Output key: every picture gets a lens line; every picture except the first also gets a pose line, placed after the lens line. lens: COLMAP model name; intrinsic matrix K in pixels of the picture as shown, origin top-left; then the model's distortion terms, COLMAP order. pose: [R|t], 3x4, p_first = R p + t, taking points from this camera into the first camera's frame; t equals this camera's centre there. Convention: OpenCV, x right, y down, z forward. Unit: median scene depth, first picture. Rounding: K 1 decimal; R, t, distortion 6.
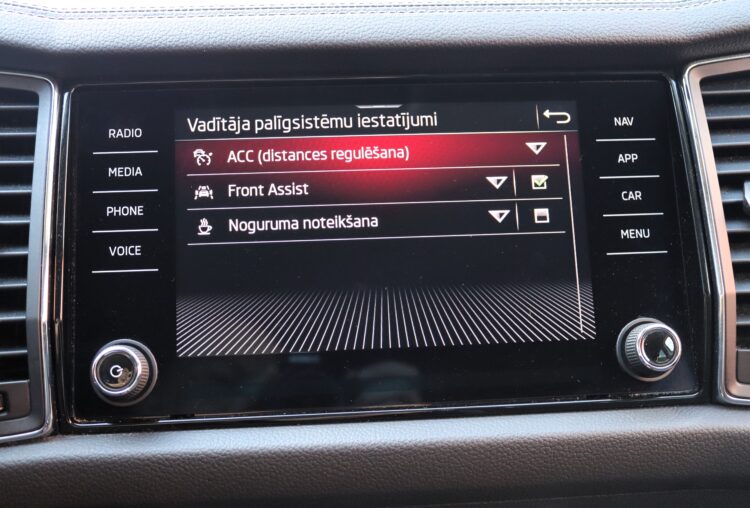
lens RADIAL K [[906.2, 0, 374.9], [0, 906.2, 249.5], [0, 0, 1]] dist [-0.058301, 0.000000]
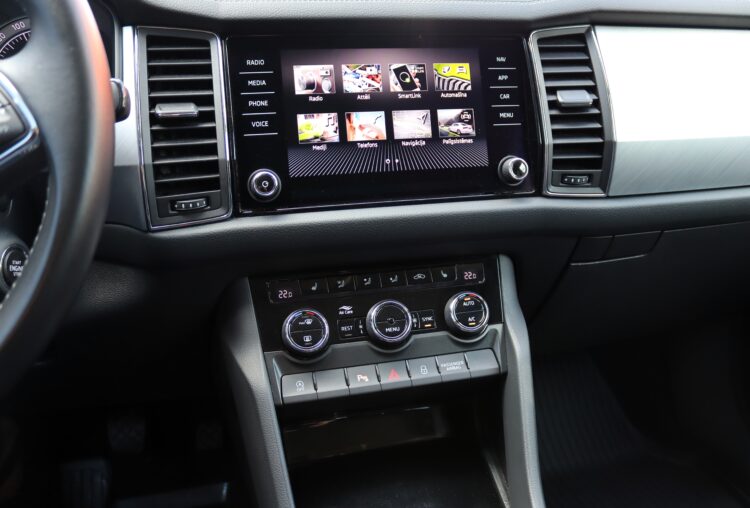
lens RADIAL K [[626.9, 0, 372.3], [0, 626.9, 252.0], [0, 0, 1]] dist [-0.144906, 0.093372]
pose [[0.986045, -0.038099, 0.162061, -0.263080], [0.007960, 0.983137, 0.182695, 0.030176], [-0.166289, -0.178856, 0.969721, -0.387671]]
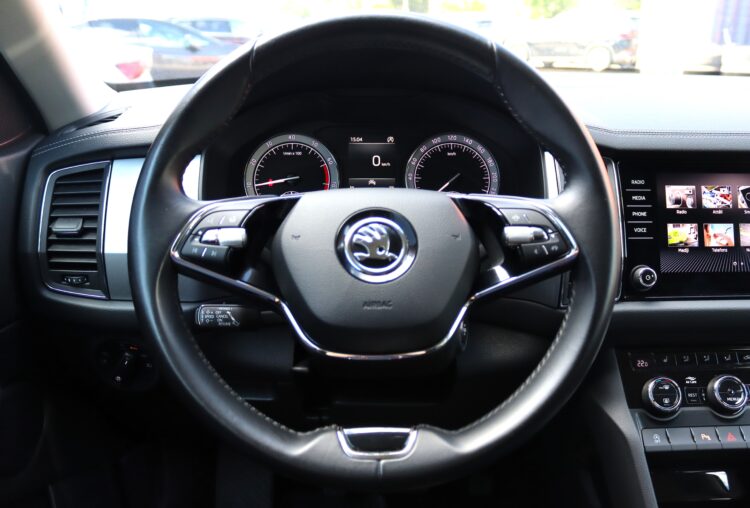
lens RADIAL K [[626.9, 0, 368.5], [0, 626.9, 256.3], [0, 0, 1]] dist [-0.144906, 0.093372]
pose [[0.997905, 0.034615, -0.054655, -0.930421], [-0.029779, 0.995769, 0.086928, -0.050348], [0.057432, -0.085118, 0.994714, -0.740551]]
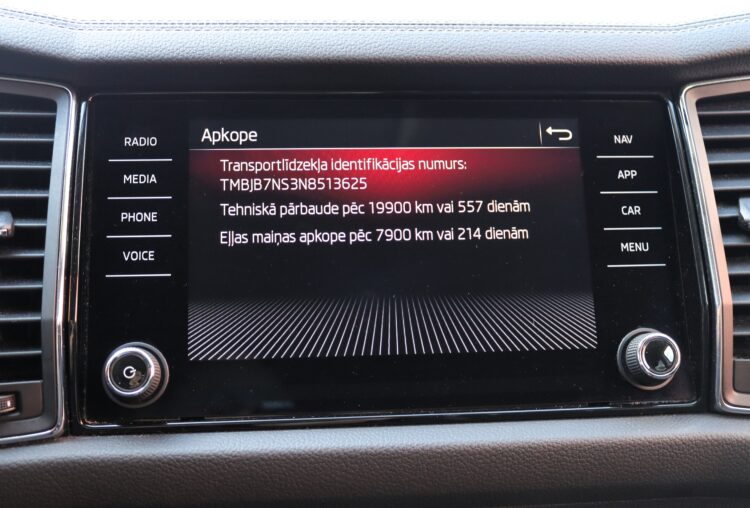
lens RADIAL K [[906.2, 0, 372.4], [0, 906.2, 250.5], [0, 0, 1]] dist [-0.058301, 0.000000]
pose [[0.999646, 0.013319, 0.023045, -0.036266], [-0.012312, 0.998986, -0.043301, 0.036059], [-0.023598, 0.043002, 0.998796, -0.024124]]
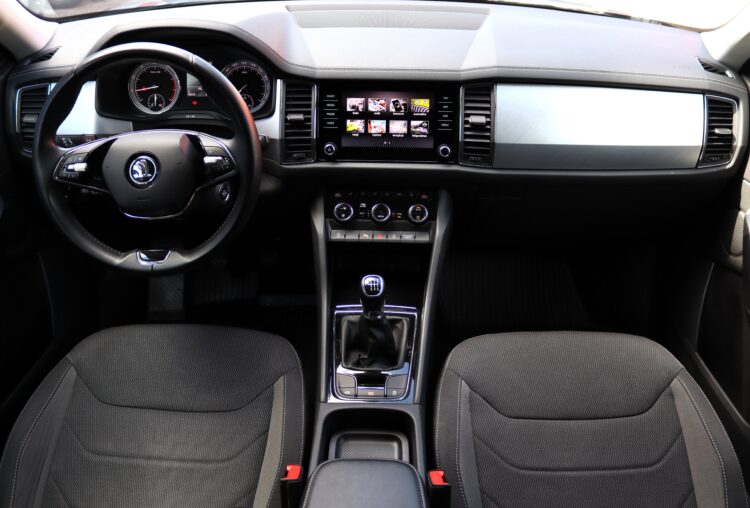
lens RADIAL K [[626.9, 0, 395.2], [0, 626.9, 235.0], [0, 0, 1]] dist [-0.144906, 0.093372]
pose [[0.995365, 0.076103, -0.058803, 0.276291], [-0.051661, 0.938811, 0.340535, -0.553480], [0.081120, -0.335919, 0.938391, -2.113642]]
